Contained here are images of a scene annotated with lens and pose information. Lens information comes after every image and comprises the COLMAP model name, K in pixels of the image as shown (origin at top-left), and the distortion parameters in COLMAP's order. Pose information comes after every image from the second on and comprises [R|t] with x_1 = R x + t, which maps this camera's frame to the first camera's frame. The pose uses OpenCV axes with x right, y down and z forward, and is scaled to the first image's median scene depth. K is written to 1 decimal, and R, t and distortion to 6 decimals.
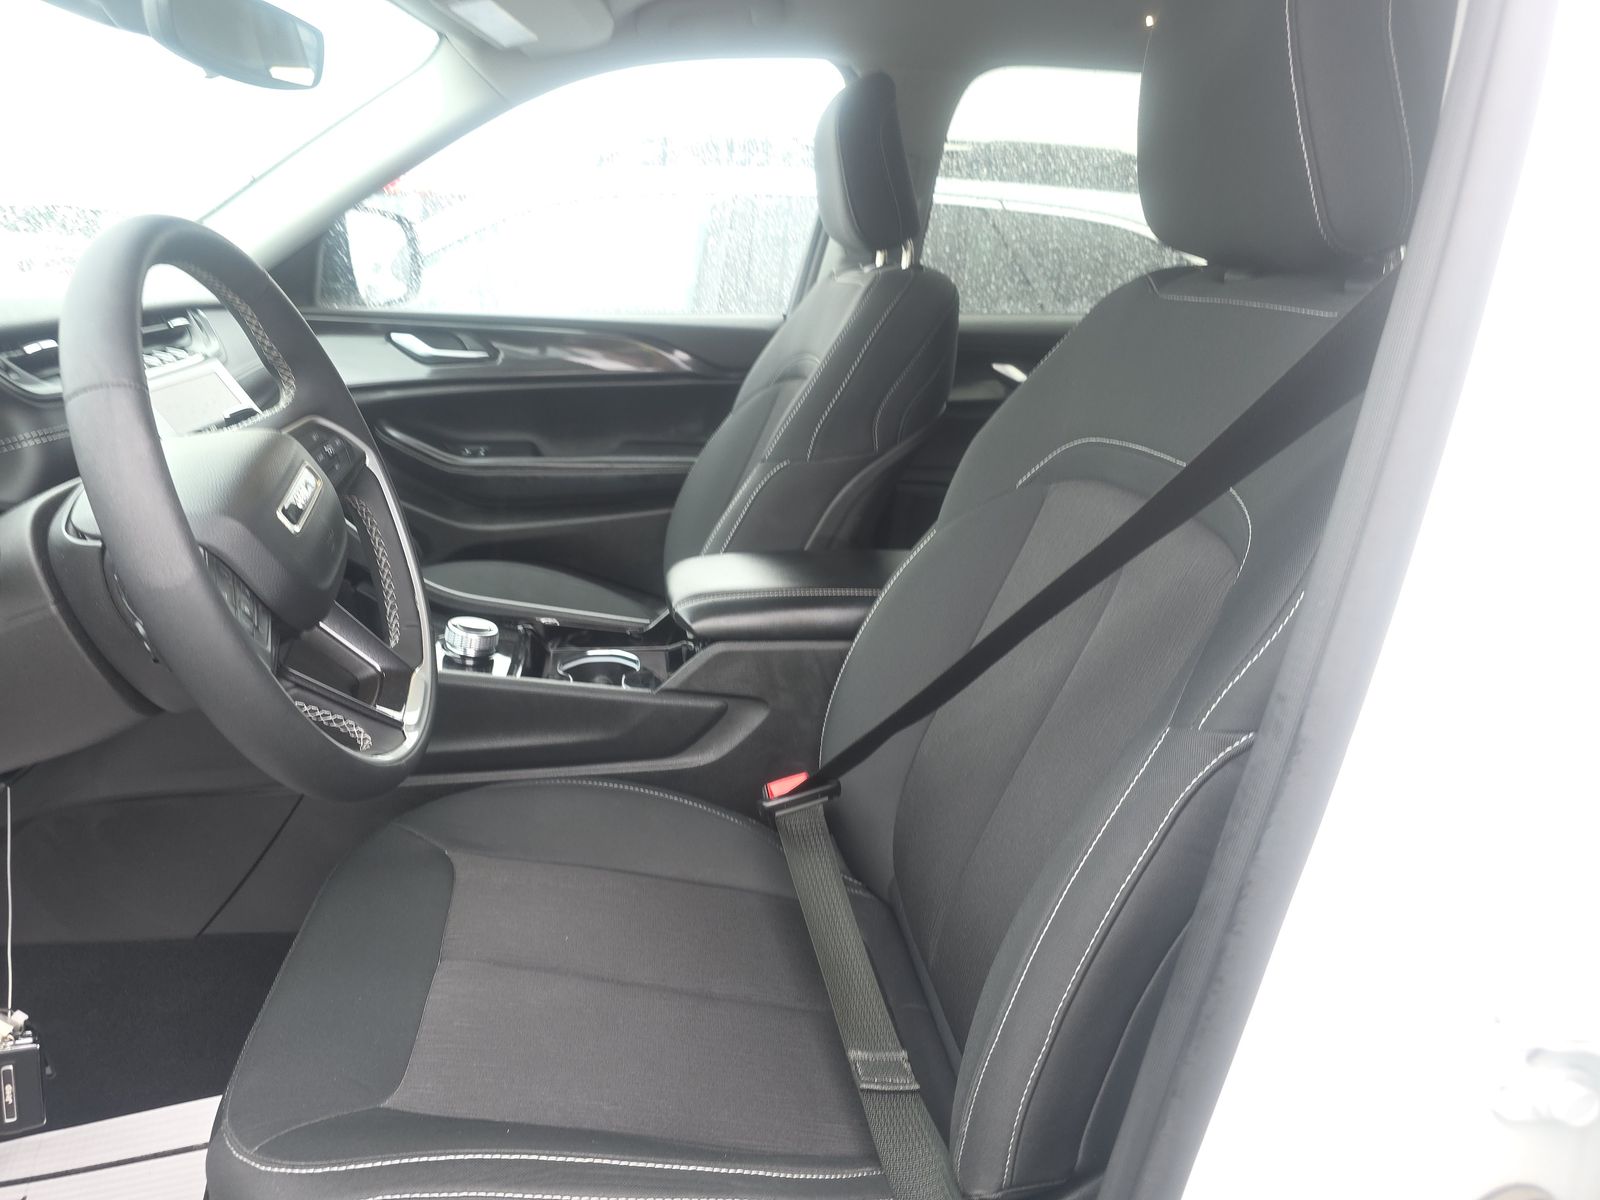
lens RADIAL K [[1069.4, 0, 800.0], [0, 1069.4, 600.0], [0, 0, 1]] dist [0.008169, 0.002842]
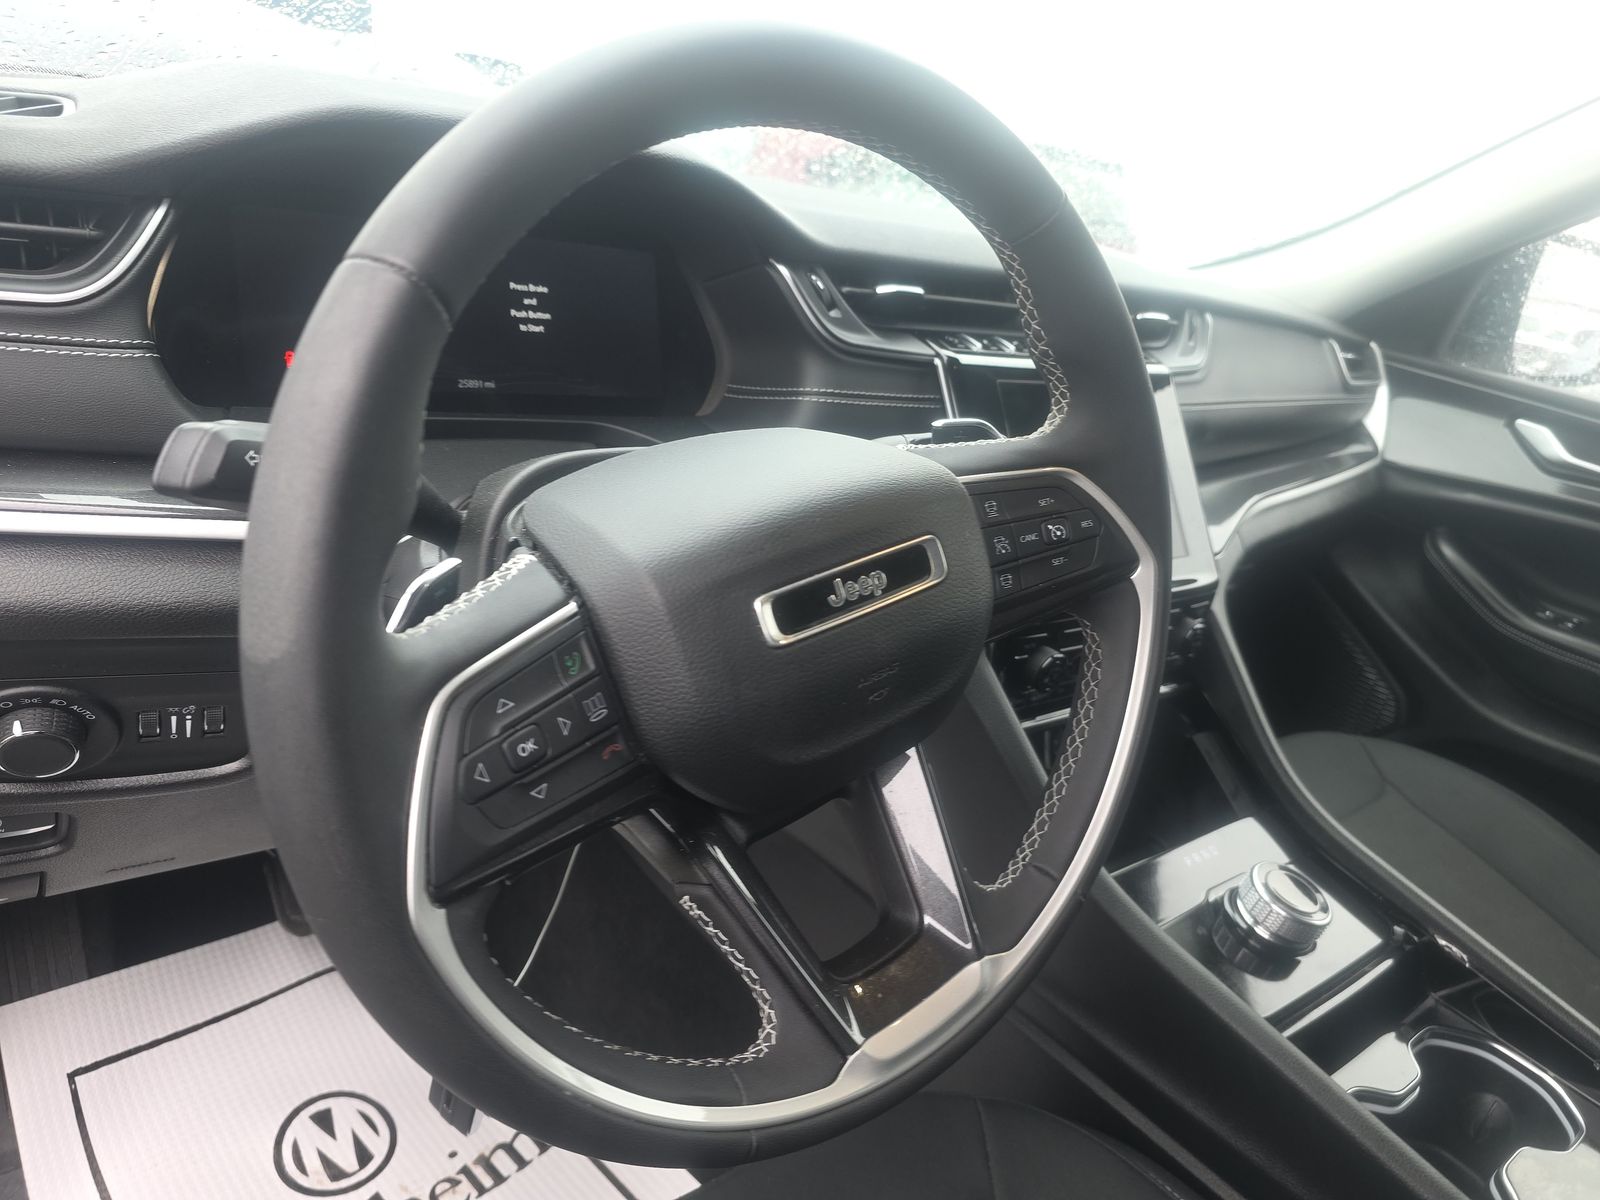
lens RADIAL K [[1069.4, 0, 800.0], [0, 1069.4, 600.0], [0, 0, 1]] dist [0.008169, 0.002842]
pose [[0.495873, 0.379302, -0.781179, -0.027939], [-0.419807, 0.892171, 0.166711, -0.065744], [0.760179, 0.245276, 0.601637, 0.261655]]
